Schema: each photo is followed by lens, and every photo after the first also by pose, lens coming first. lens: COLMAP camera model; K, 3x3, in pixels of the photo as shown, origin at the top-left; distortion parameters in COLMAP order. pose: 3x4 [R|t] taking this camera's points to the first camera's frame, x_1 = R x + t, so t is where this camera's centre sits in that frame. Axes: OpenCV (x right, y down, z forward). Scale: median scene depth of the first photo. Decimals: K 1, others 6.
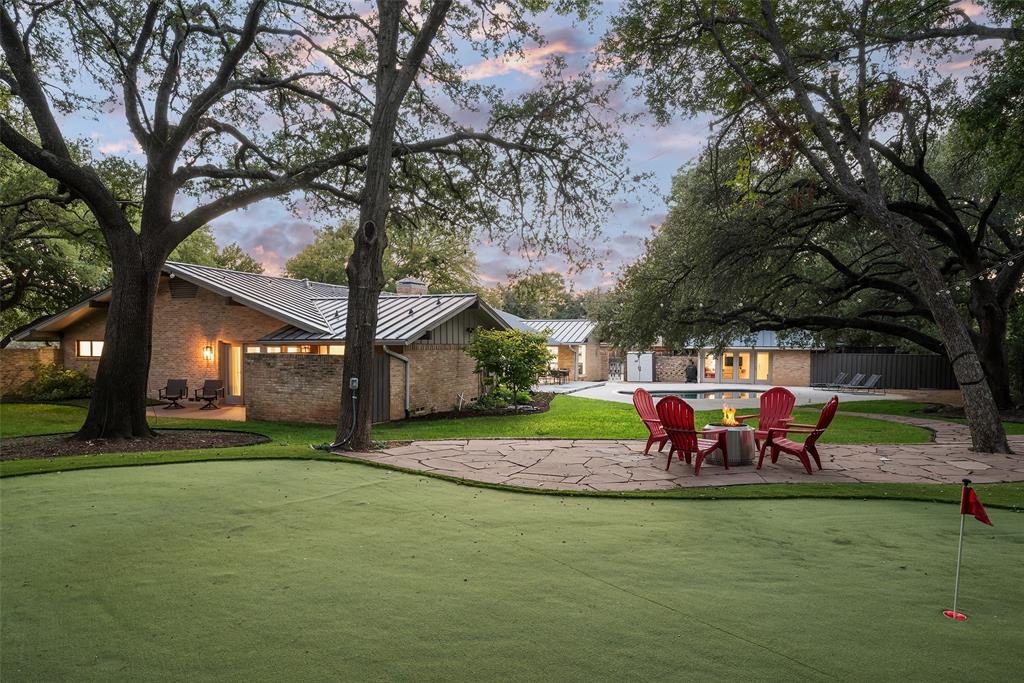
lens RADIAL K [[611.0, 0, 511.2], [0, 611.0, 340.6], [0, 0, 1]] dist [-0.002184, -0.000849]
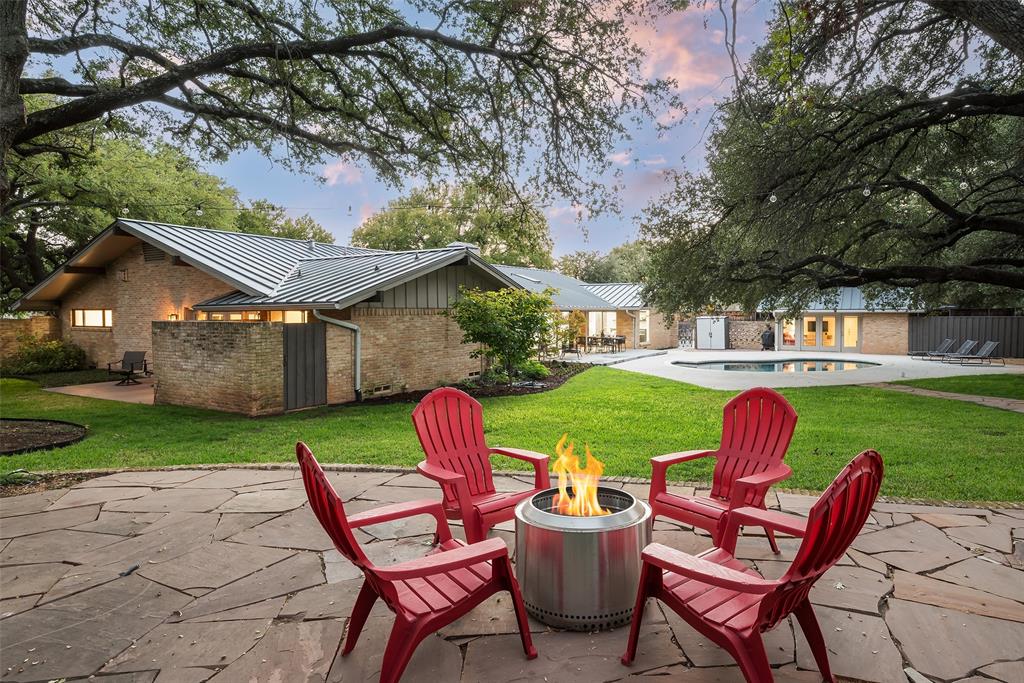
lens RADIAL K [[558.3, 0, 554.4], [0, 558.3, 311.5], [0, 0, 1]] dist [0.002670, 0.001890]
pose [[0.992616, -0.010600, -0.120838, 0.122512], [0.011168, 0.999930, 0.004031, 0.007082], [0.120787, -0.005351, 0.992664, 0.212760]]
